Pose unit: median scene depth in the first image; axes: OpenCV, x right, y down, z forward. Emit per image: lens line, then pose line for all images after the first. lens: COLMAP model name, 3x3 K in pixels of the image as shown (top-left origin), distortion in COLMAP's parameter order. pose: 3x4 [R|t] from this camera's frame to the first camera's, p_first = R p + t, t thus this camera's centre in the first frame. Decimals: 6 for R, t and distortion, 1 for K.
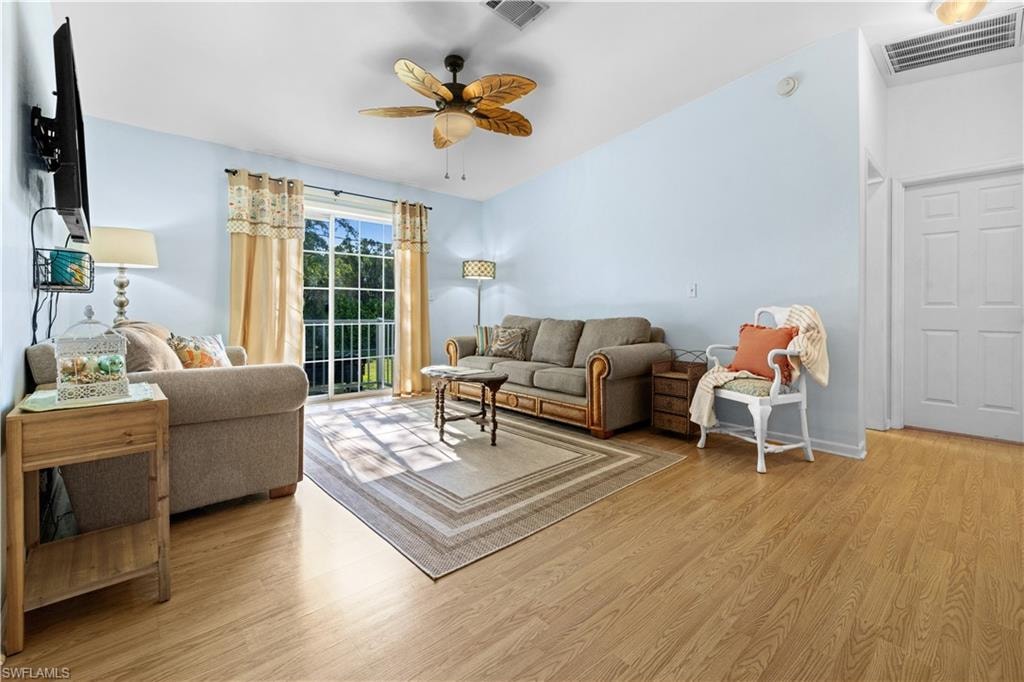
lens RADIAL K [[441.2, 0, 514.1], [0, 441.2, 304.5], [0, 0, 1]] dist [-0.000988, -0.000157]
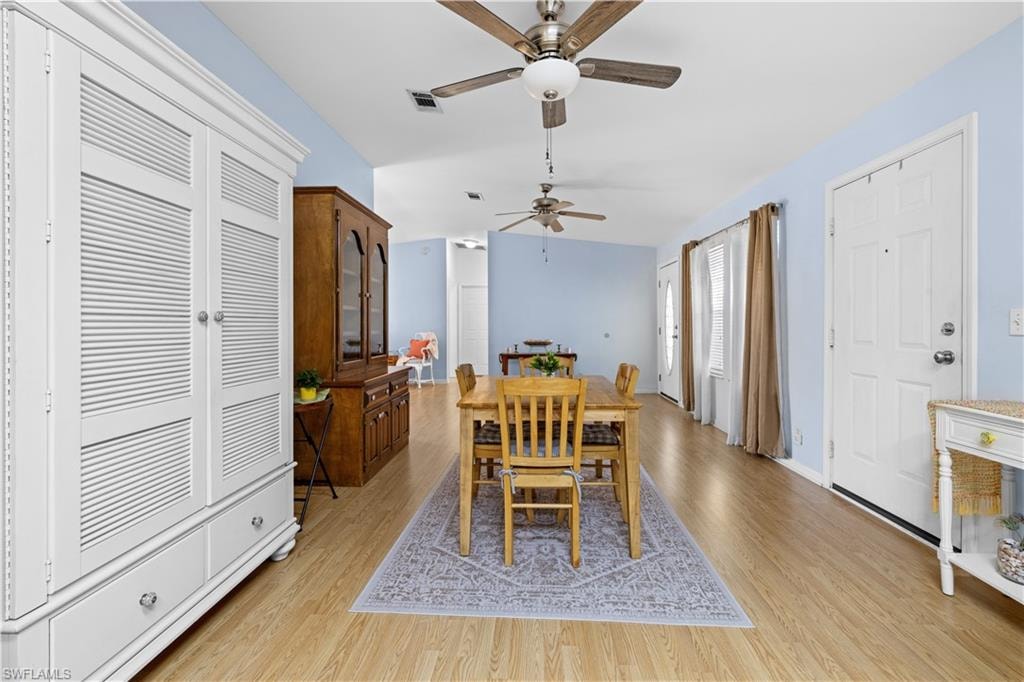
lens RADIAL K [[436.8, 0, 512.6], [0, 436.8, 331.4], [0, 0, 1]] dist [-0.000893, 0.000229]
pose [[0.712159, -0.016859, 0.701816, -1.021713], [-0.003116, 0.999626, 0.027175, -0.087934], [-0.702011, -0.021539, 0.711840, -1.483140]]
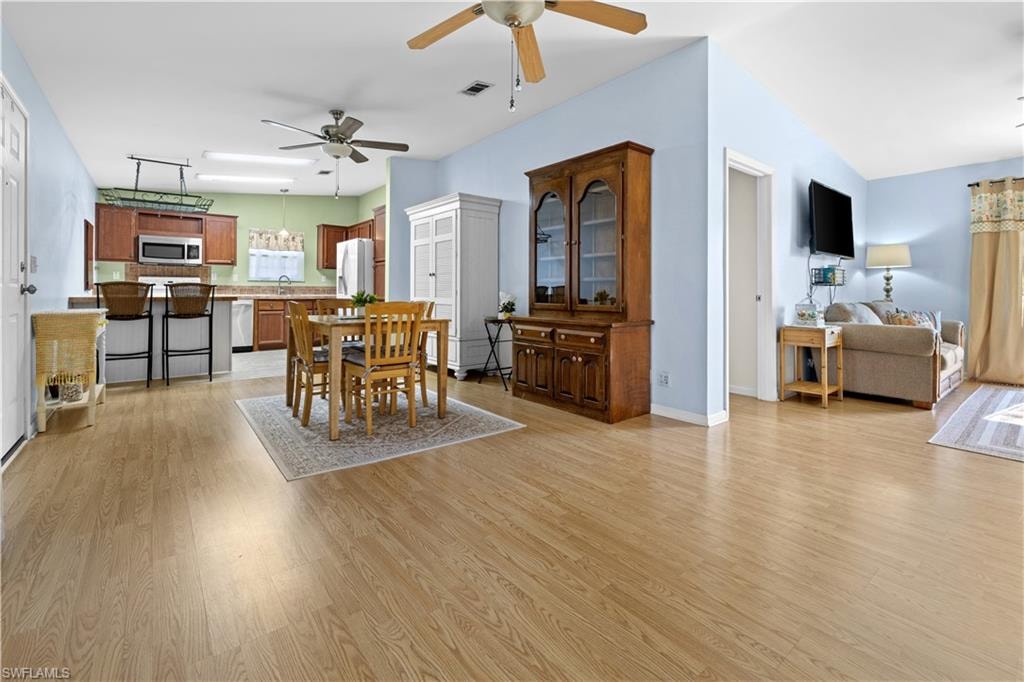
lens RADIAL K [[446.6, 0, 512.3], [0, 446.6, 290.8], [0, 0, 1]] dist [0.002281, 0.000481]
pose [[-0.067530, -0.005564, -0.997702, 0.974594], [0.011241, 0.999917, -0.006337, -0.005050], [0.997654, -0.011643, -0.067461, -0.317298]]
